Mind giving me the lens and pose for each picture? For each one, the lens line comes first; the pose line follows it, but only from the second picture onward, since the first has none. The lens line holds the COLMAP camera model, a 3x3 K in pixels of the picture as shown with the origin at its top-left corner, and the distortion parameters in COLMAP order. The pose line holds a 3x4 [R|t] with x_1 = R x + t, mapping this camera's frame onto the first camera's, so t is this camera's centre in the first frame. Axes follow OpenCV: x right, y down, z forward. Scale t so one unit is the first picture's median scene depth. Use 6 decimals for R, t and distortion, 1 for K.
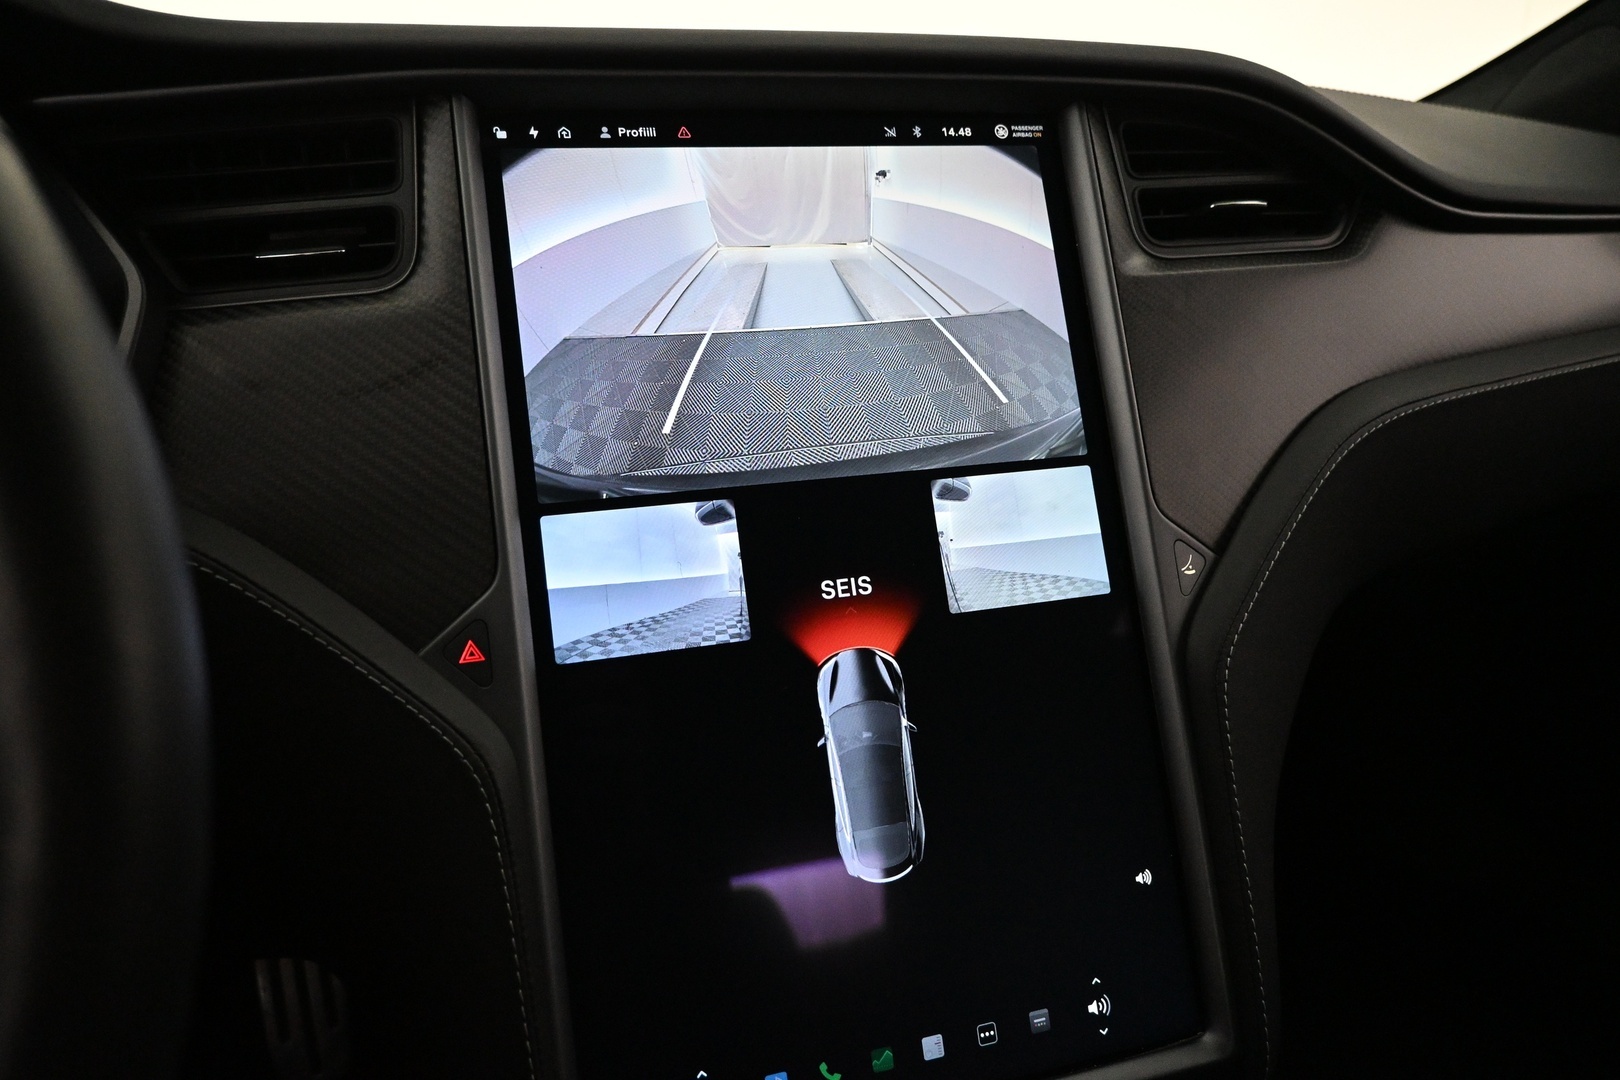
lens RADIAL K [[1050.6, 0, 809.9], [0, 1050.6, 542.1], [0, 0, 1]] dist [0.006708, -0.009038]
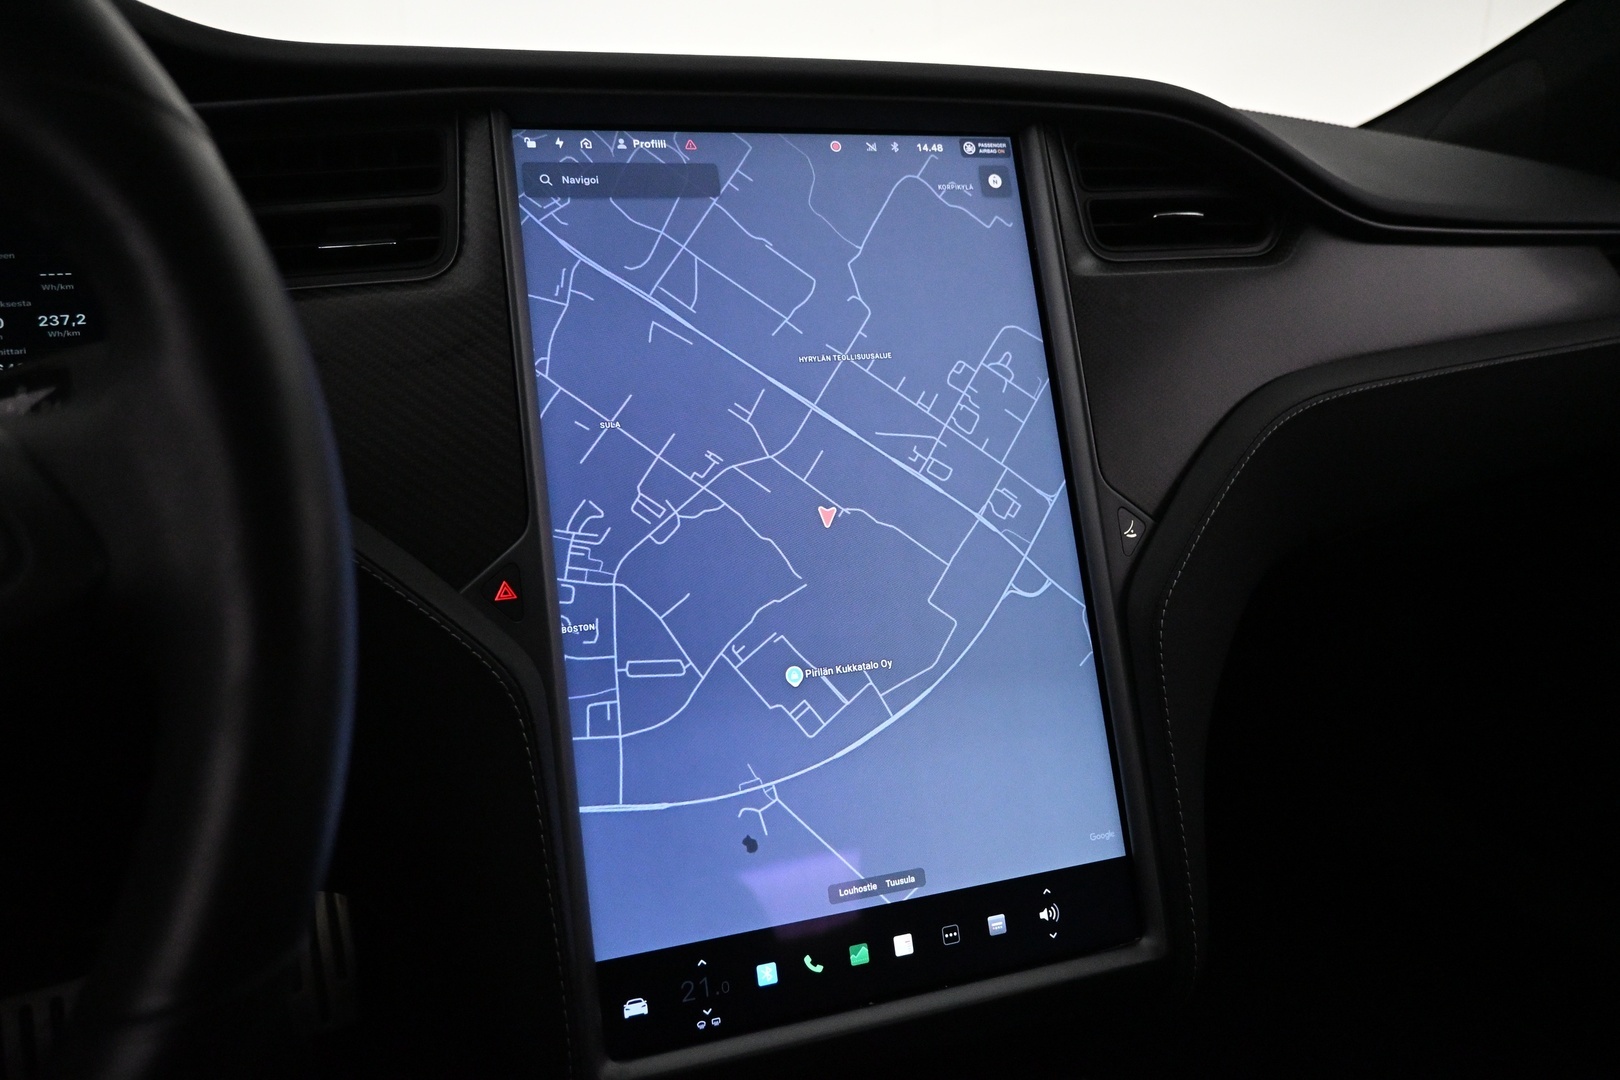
lens RADIAL K [[1050.6, 0, 808.2], [0, 1050.6, 551.6], [0, 0, 1]] dist [0.006708, -0.009038]
pose [[0.999831, 0.006492, 0.017189, -0.008615], [-0.006363, 0.999951, -0.007525, 0.058050], [-0.017237, 0.007414, 0.999824, -0.135787]]
